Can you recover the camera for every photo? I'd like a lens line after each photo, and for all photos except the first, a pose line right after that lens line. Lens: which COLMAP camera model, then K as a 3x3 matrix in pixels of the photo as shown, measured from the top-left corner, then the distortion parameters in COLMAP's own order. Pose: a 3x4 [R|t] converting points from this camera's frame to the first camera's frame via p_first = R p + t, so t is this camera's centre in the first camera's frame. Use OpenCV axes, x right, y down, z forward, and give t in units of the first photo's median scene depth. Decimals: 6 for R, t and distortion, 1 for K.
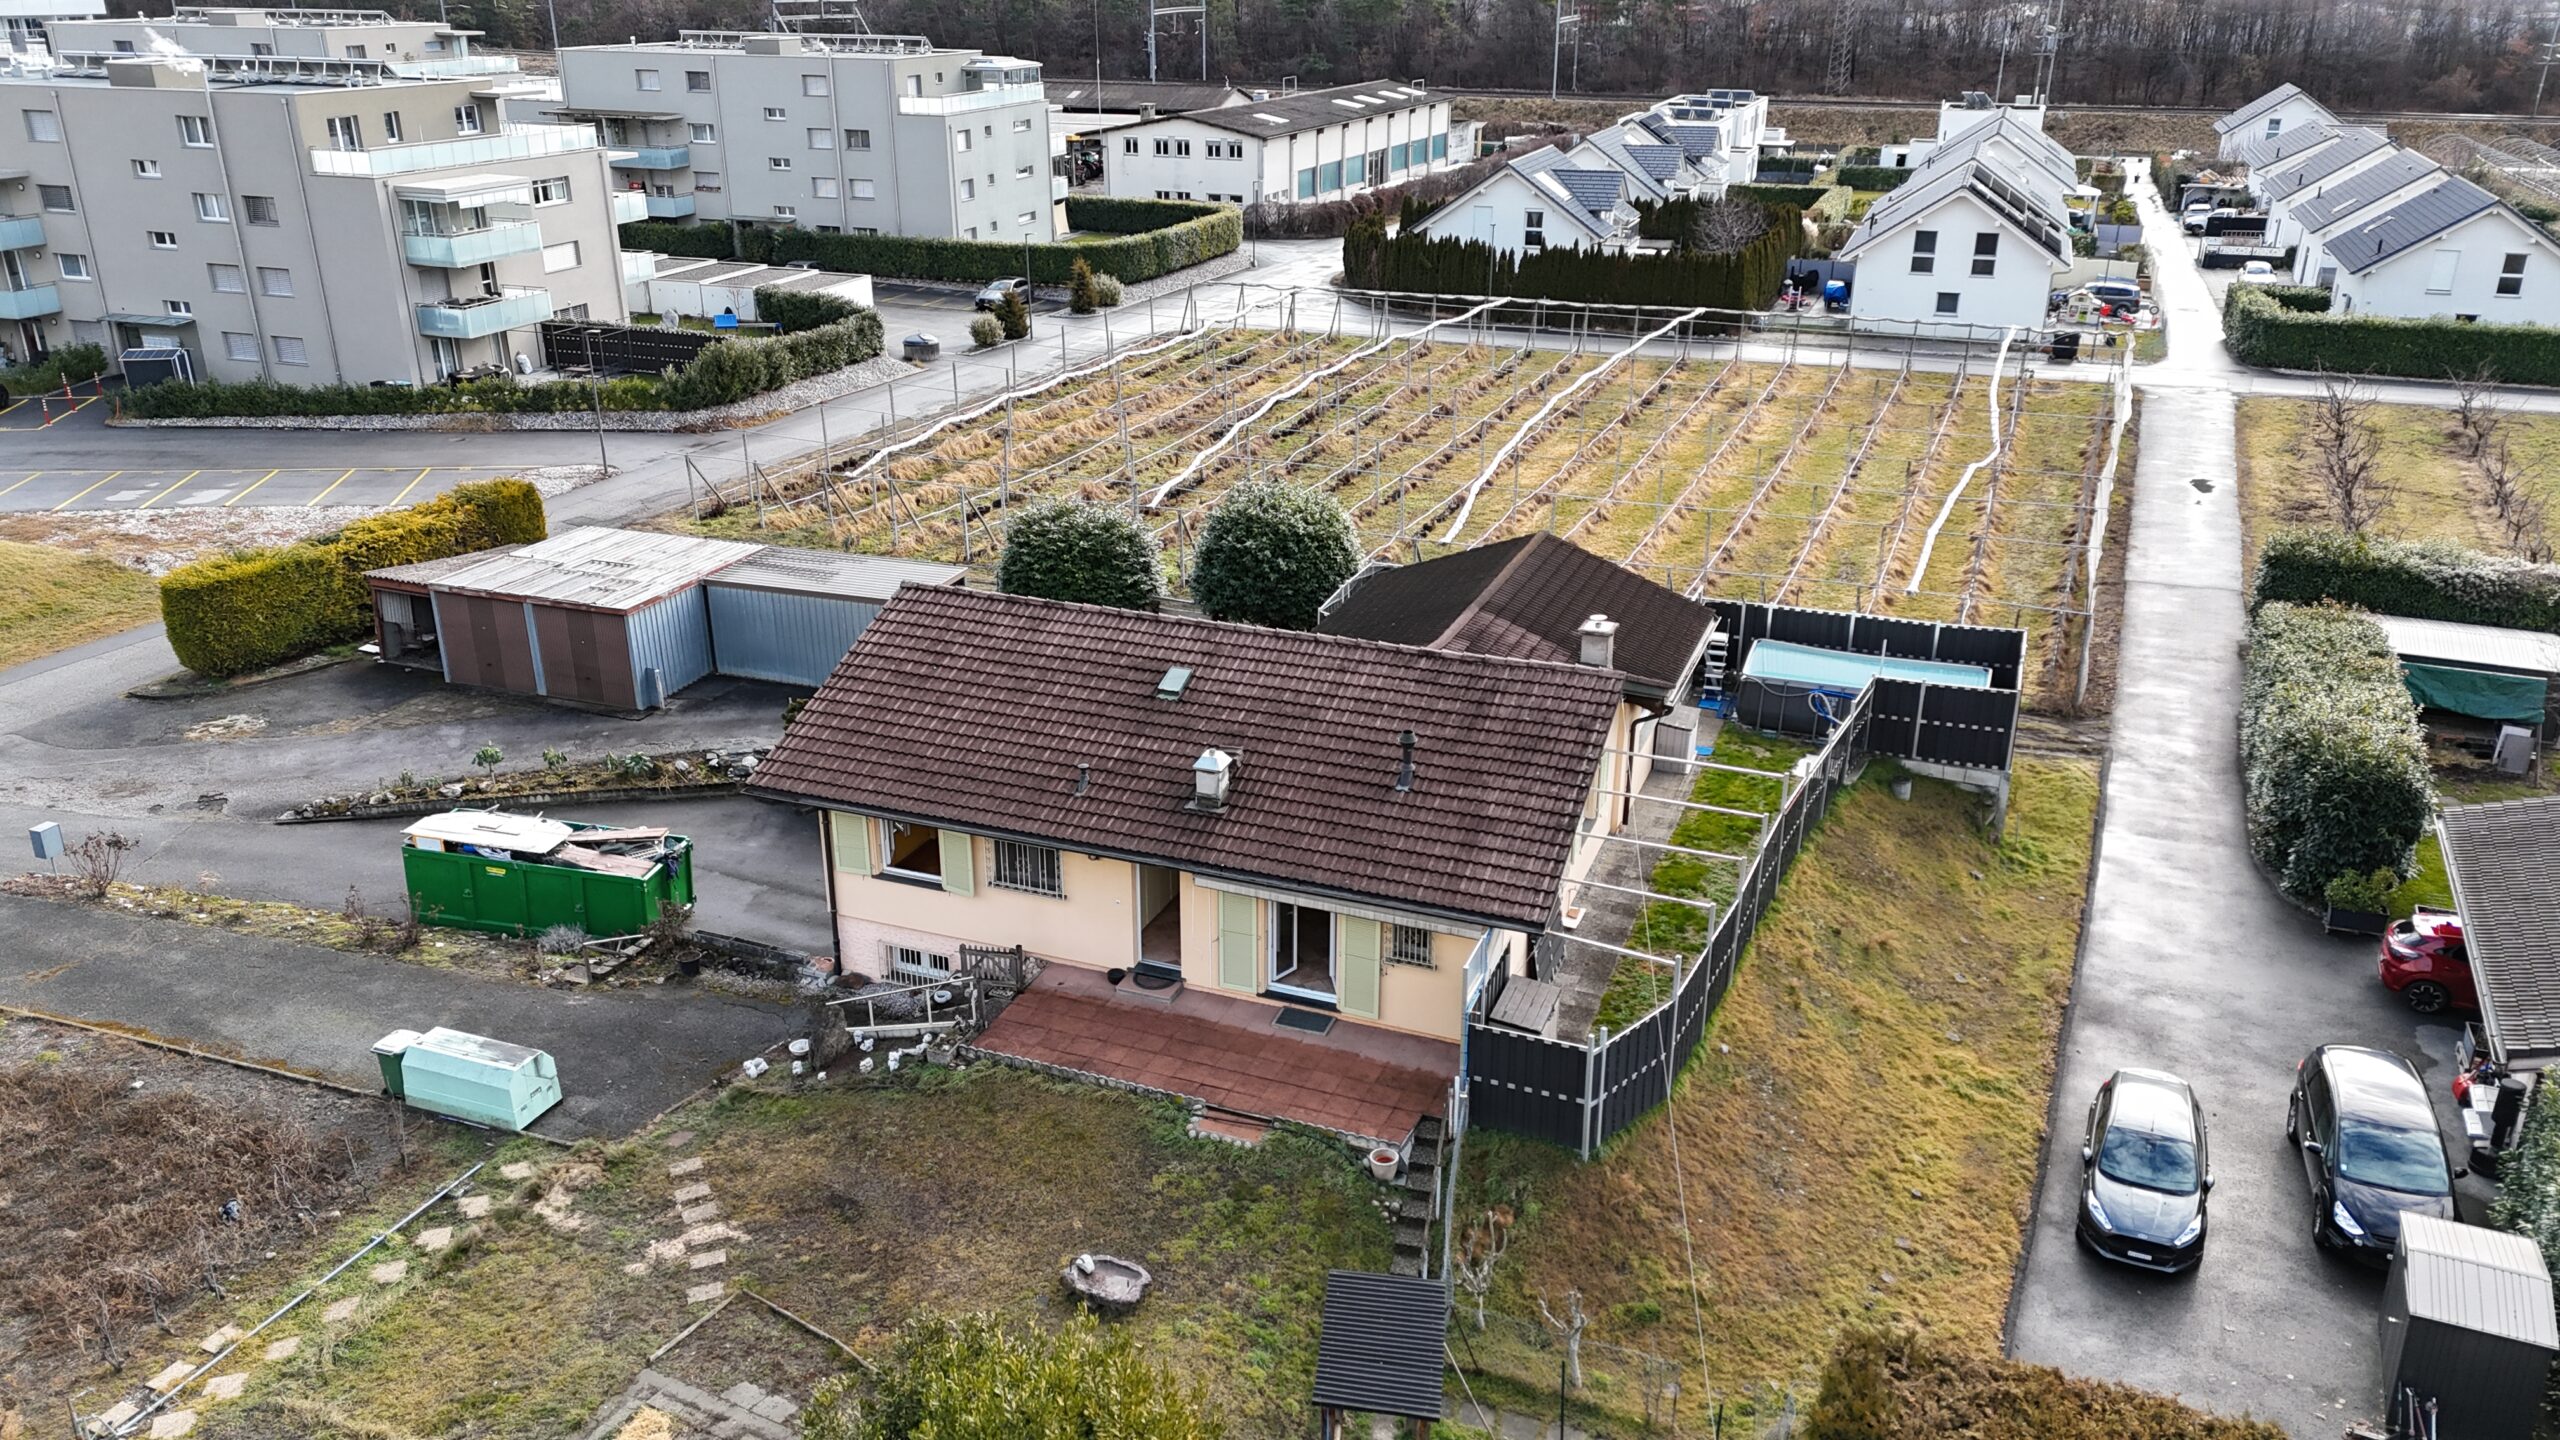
lens RADIAL K [[1864.3, 0, 1279.7], [0, 1864.3, 721.5], [0, 0, 1]] dist [0.088583, -0.080957]
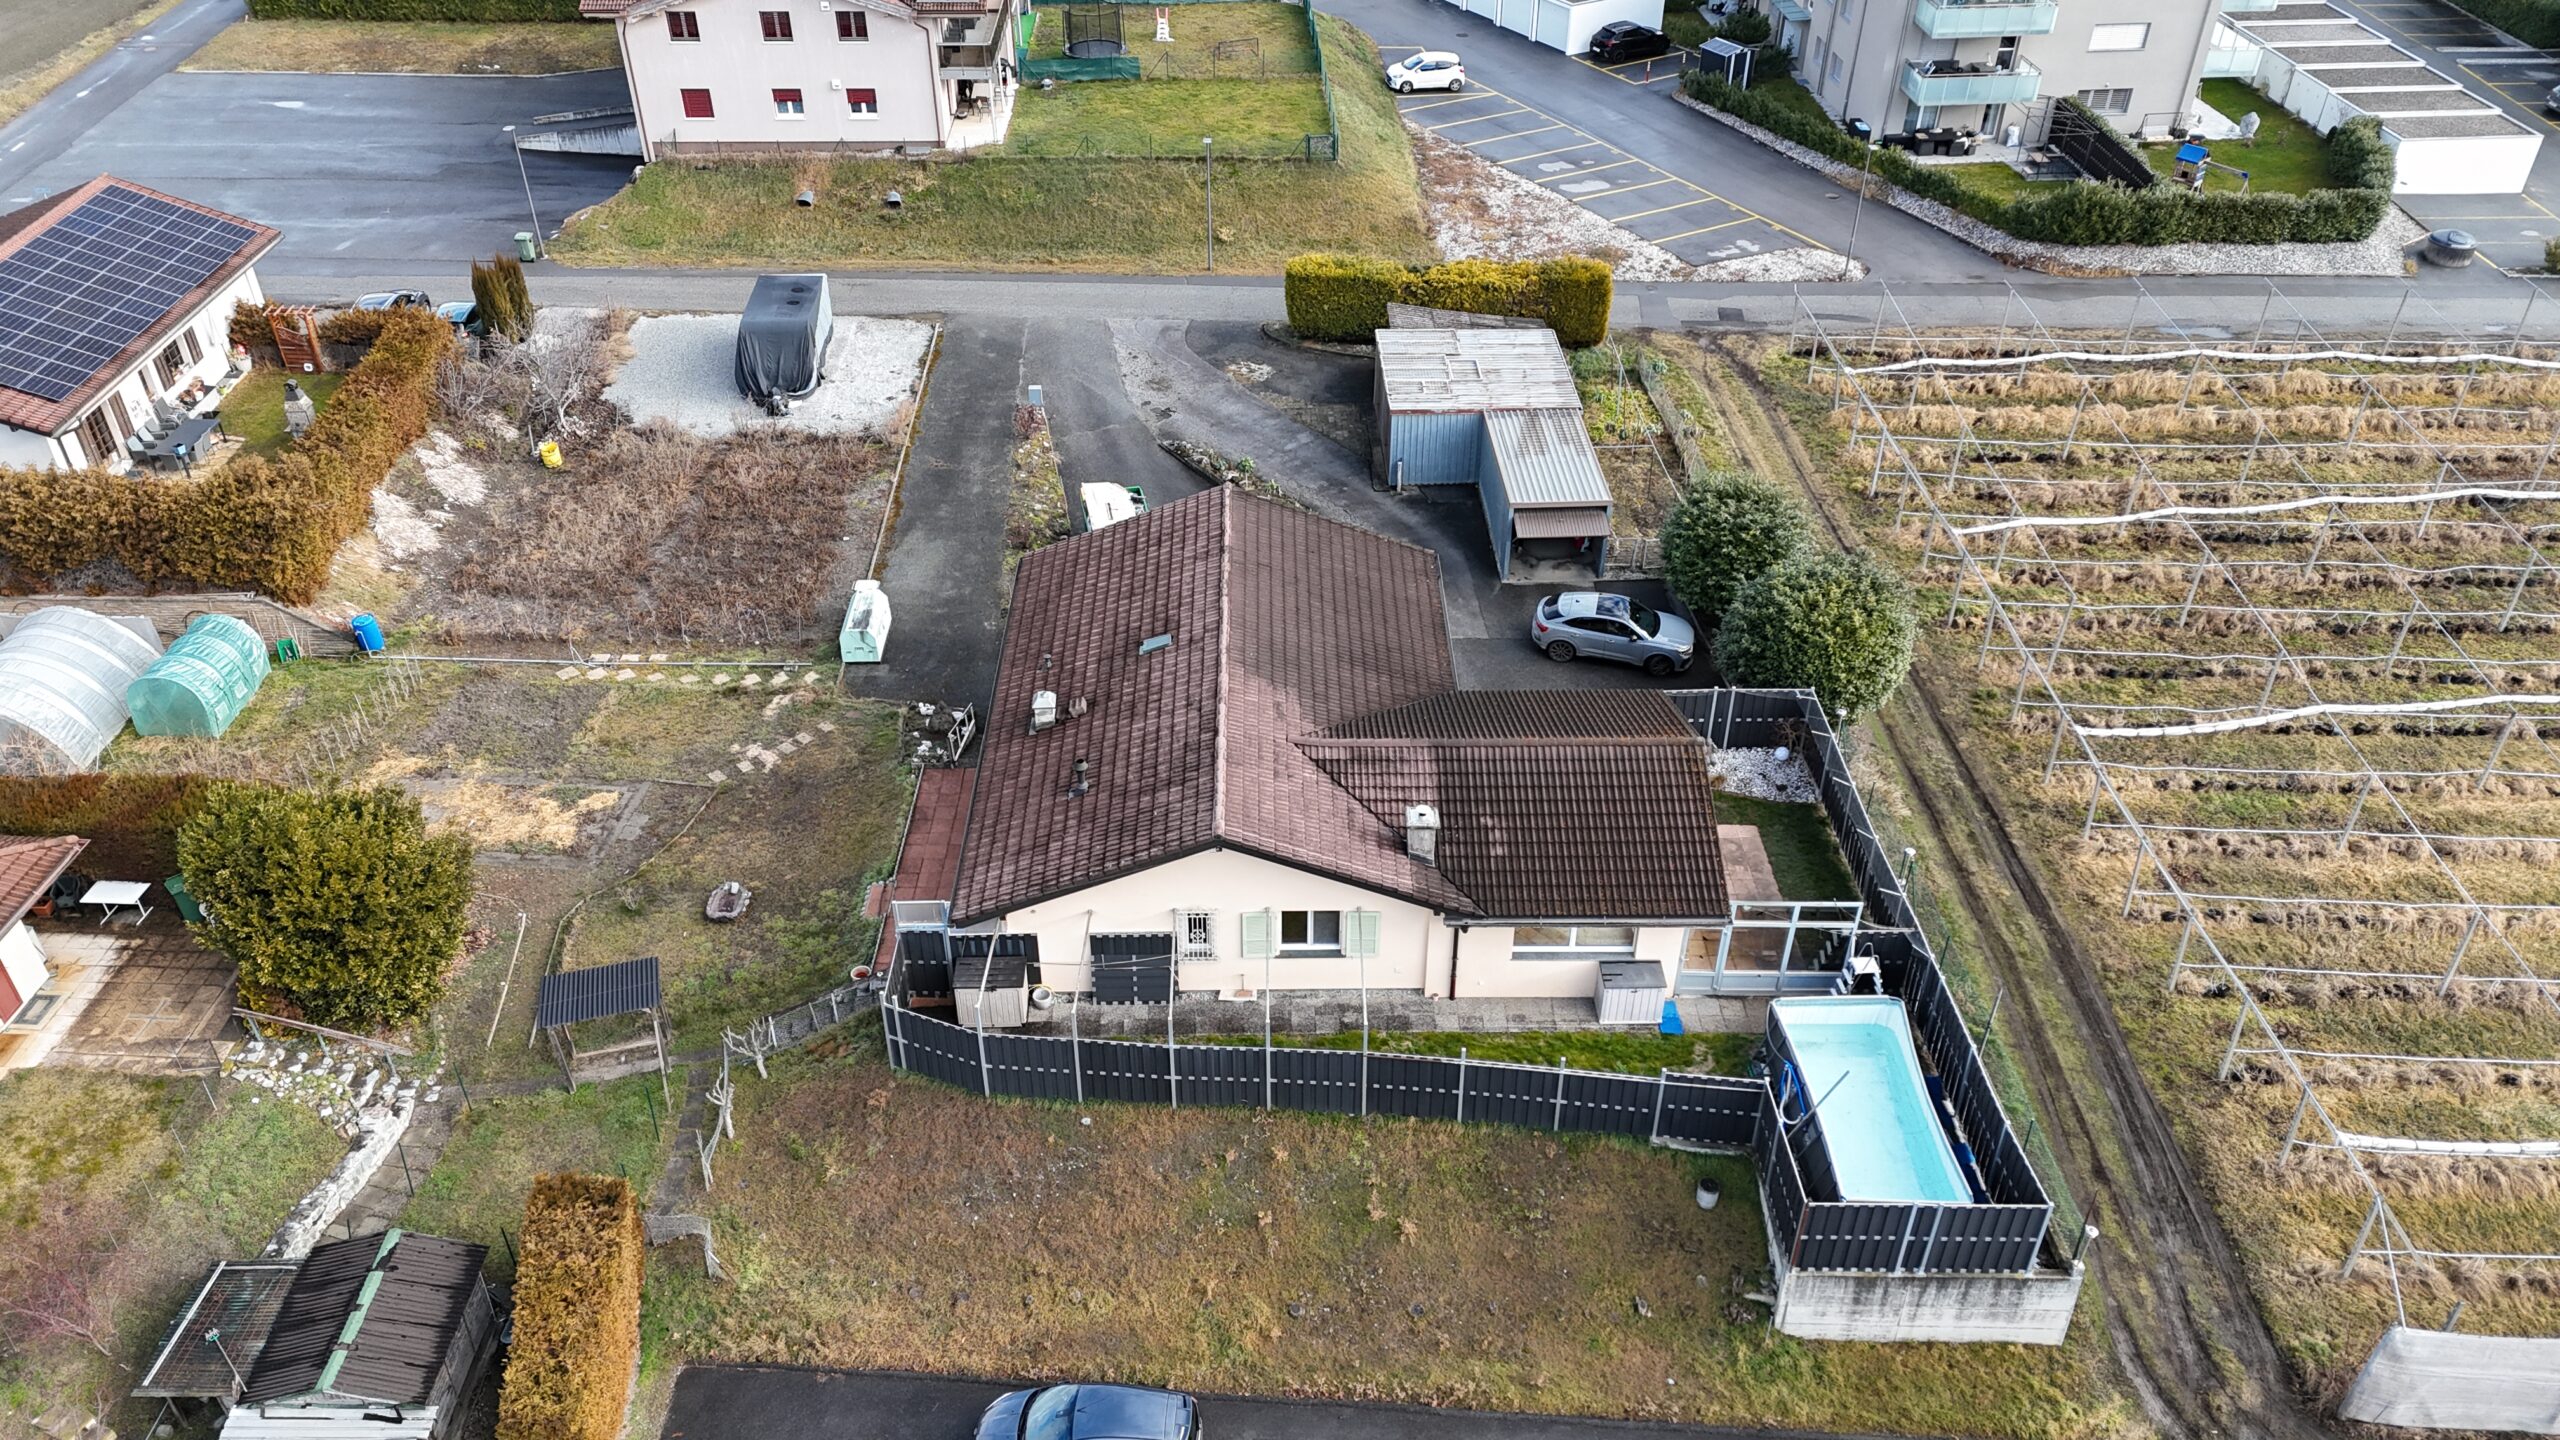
lens RADIAL K [[1864.3, 0, 1273.4], [0, 1864.3, 730.0], [0, 0, 1]] dist [0.088583, -0.080957]
pose [[0.373760, 0.543134, -0.751870, 0.416600], [-0.346836, 0.833654, 0.429798, -0.236037], [0.860237, 0.100134, 0.499965, 0.187179]]
